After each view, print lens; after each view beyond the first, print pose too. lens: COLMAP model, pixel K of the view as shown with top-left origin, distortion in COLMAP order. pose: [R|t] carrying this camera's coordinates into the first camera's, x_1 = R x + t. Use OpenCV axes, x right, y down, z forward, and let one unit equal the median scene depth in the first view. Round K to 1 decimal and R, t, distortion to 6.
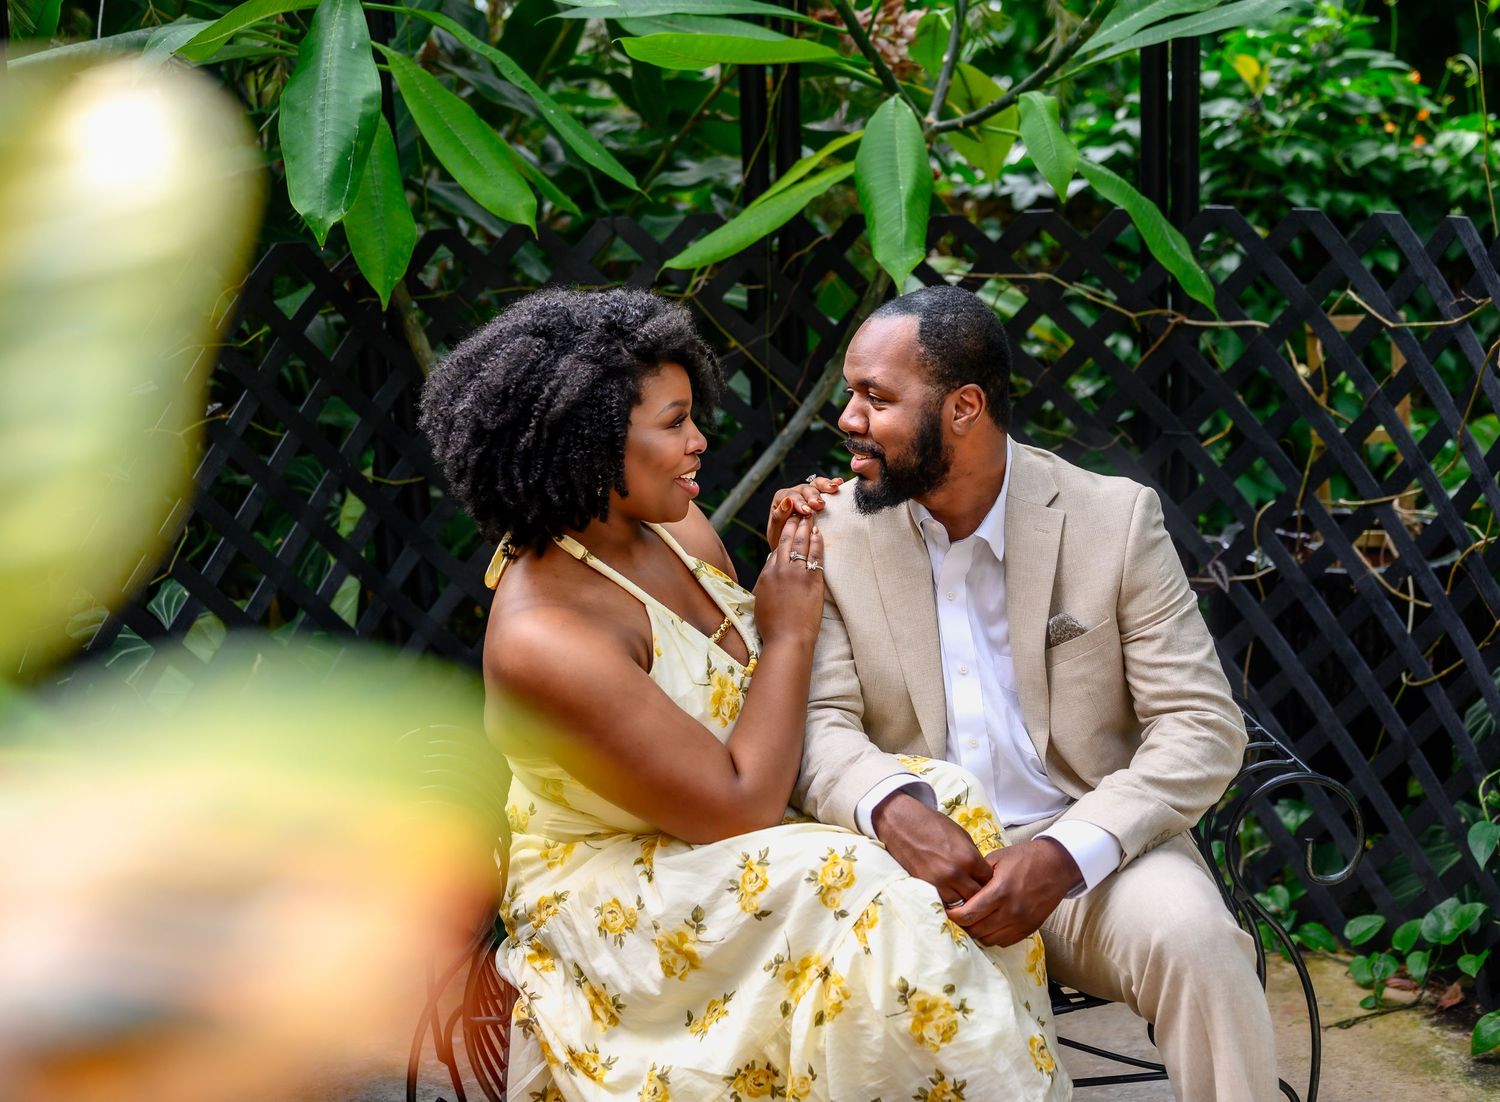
lens RADIAL K [[2366.6, 0, 805.8], [0, 2366.6, 564.6], [0, 0, 1]] dist [-0.008103, -0.212164]
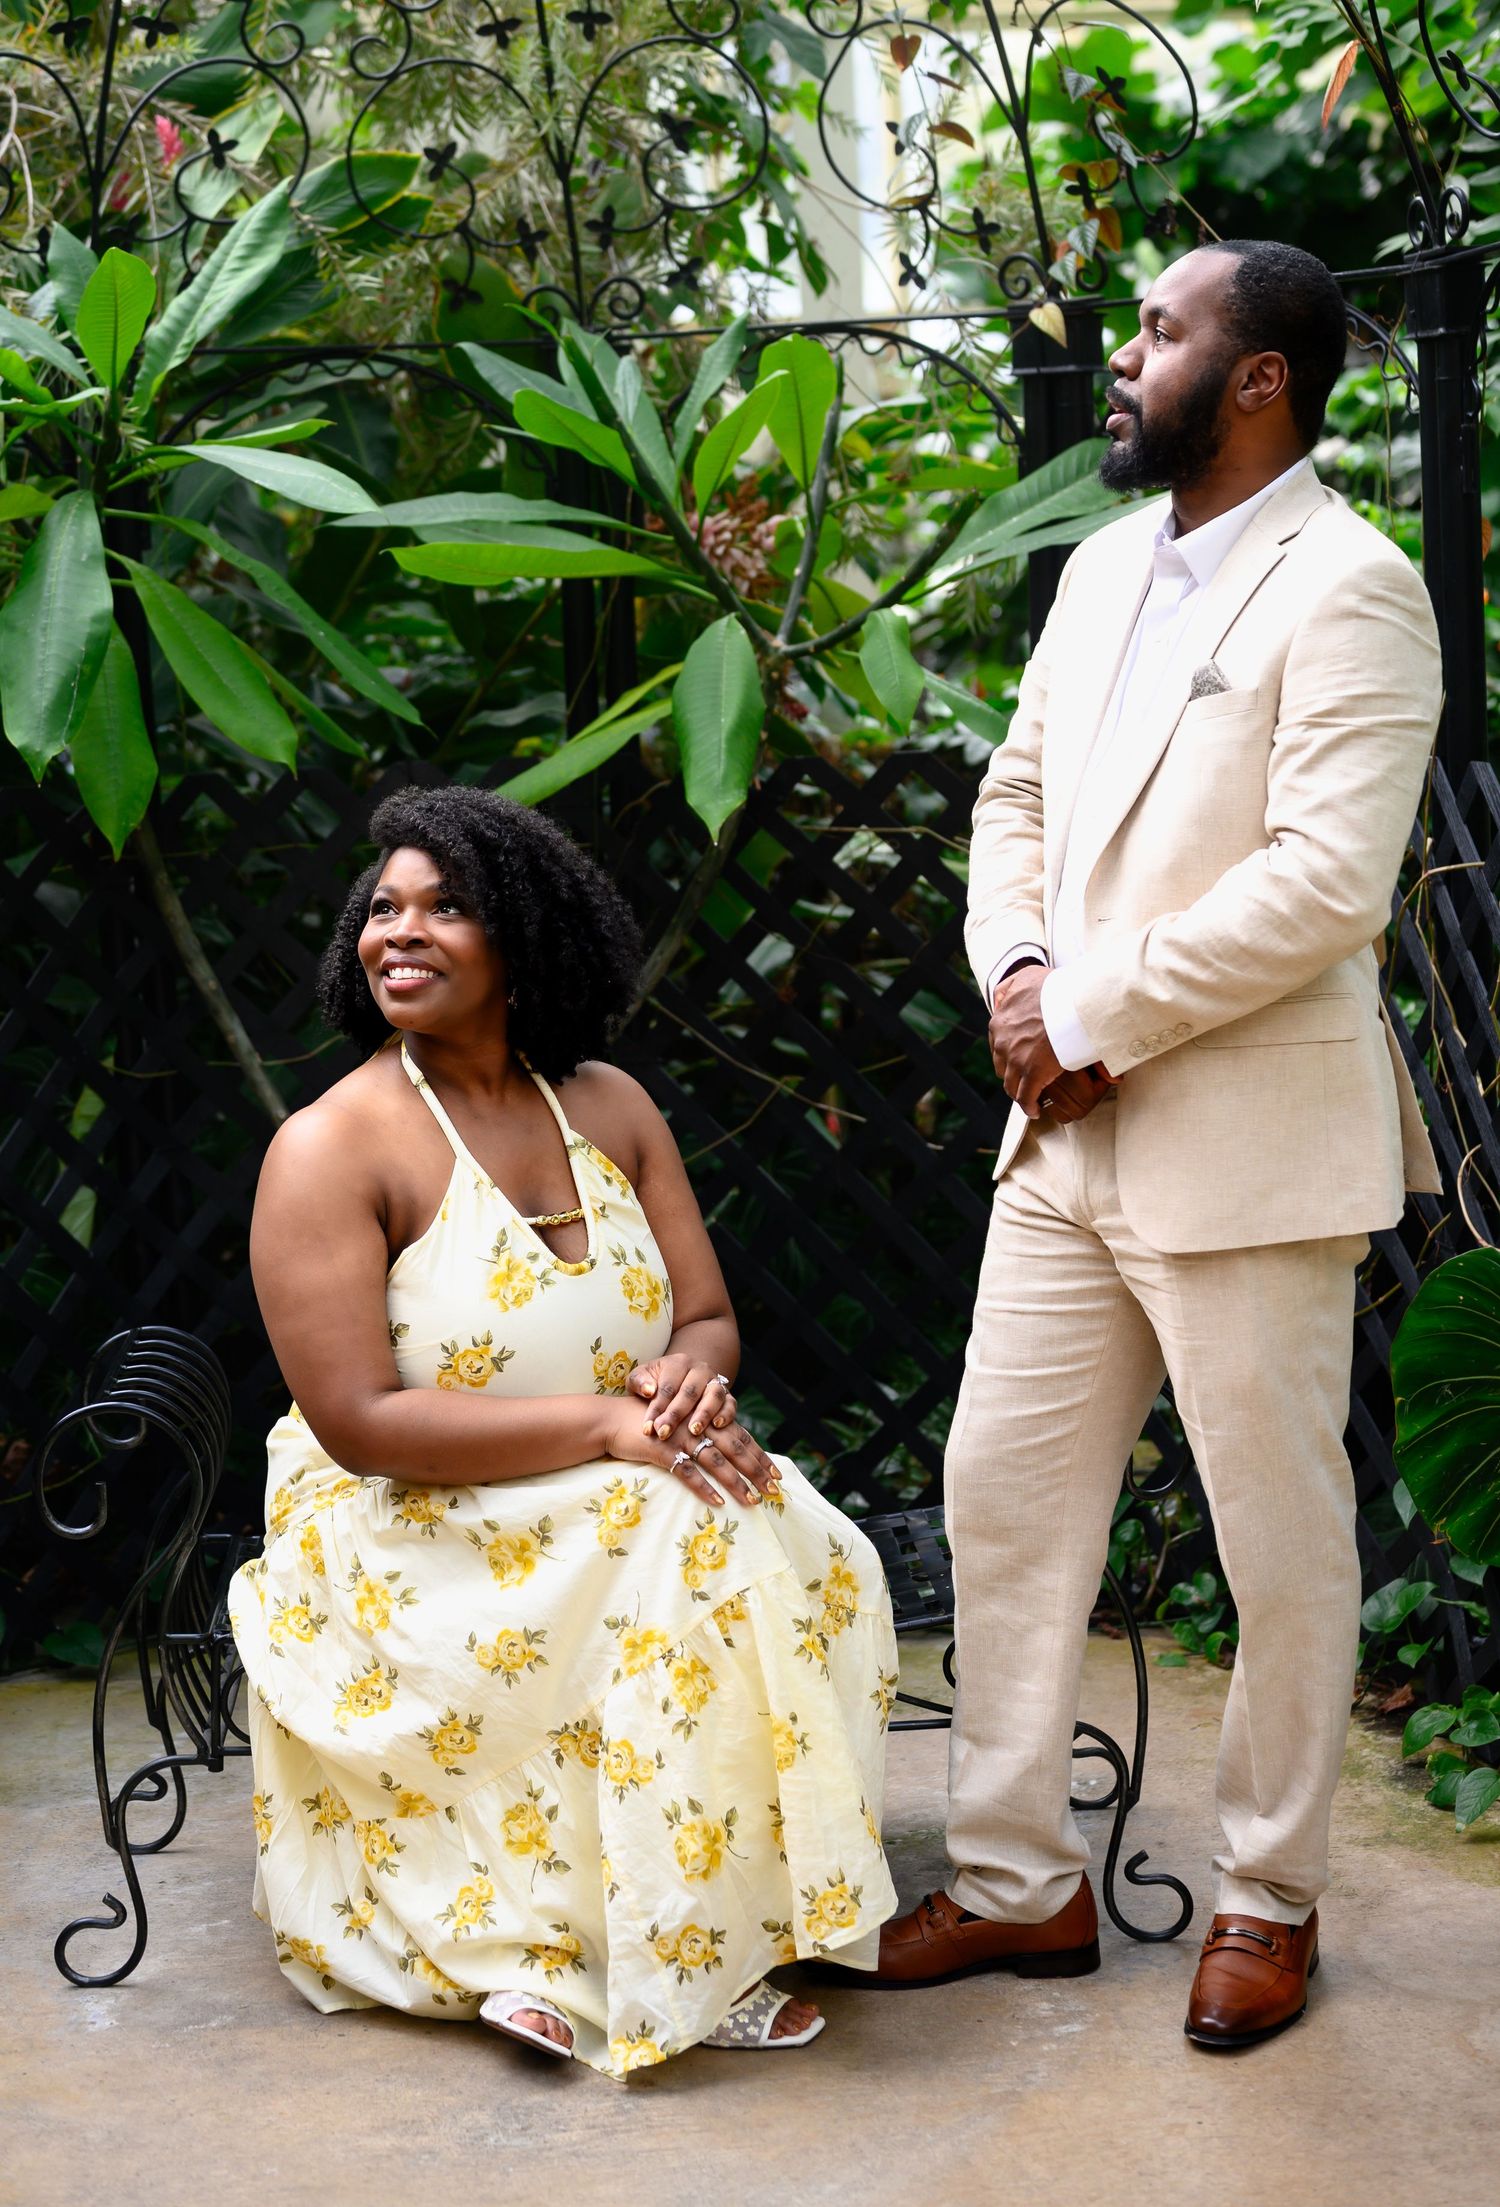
lens RADIAL K [[3499.7, 0, 697.0], [0, 3499.7, 995.5], [0, 0, 1]] dist [-0.002831, -0.235388]
pose [[0.998649, 0.002873, -0.051883, 0.092744], [-0.007732, 0.995569, -0.093711, 0.055393], [0.051383, 0.093986, 0.994247, -0.235584]]
